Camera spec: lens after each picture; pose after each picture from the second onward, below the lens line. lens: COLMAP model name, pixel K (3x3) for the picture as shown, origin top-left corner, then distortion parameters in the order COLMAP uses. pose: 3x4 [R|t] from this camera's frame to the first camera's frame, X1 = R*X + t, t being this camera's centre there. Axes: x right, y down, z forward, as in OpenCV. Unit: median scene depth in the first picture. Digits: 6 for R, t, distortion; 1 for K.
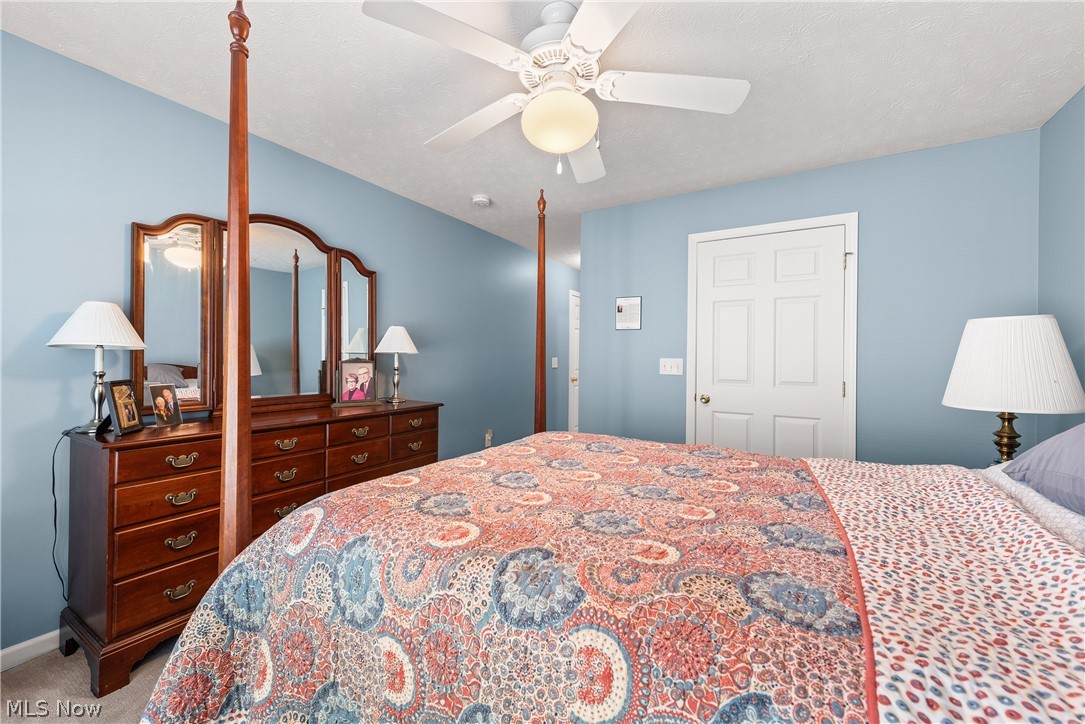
lens RADIAL K [[428.8, 0, 538.7], [0, 428.8, 363.7], [0, 0, 1]] dist [0.018231, -0.004925]
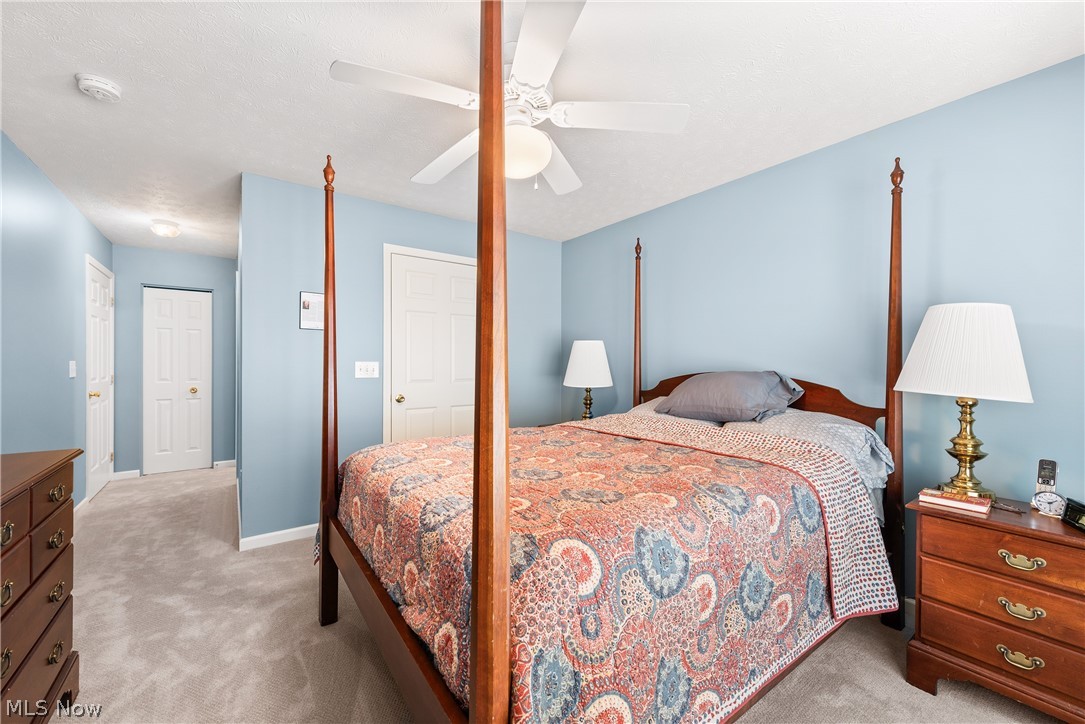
lens RADIAL K [[428.8, 0, 538.7], [0, 428.8, 363.7], [0, 0, 1]] dist [0.018231, -0.004925]
pose [[0.387862, -0.012001, 0.921639, -0.825297], [0.015237, 0.999862, 0.006607, -0.014993], [-0.921592, 0.011481, 0.387991, 0.443540]]
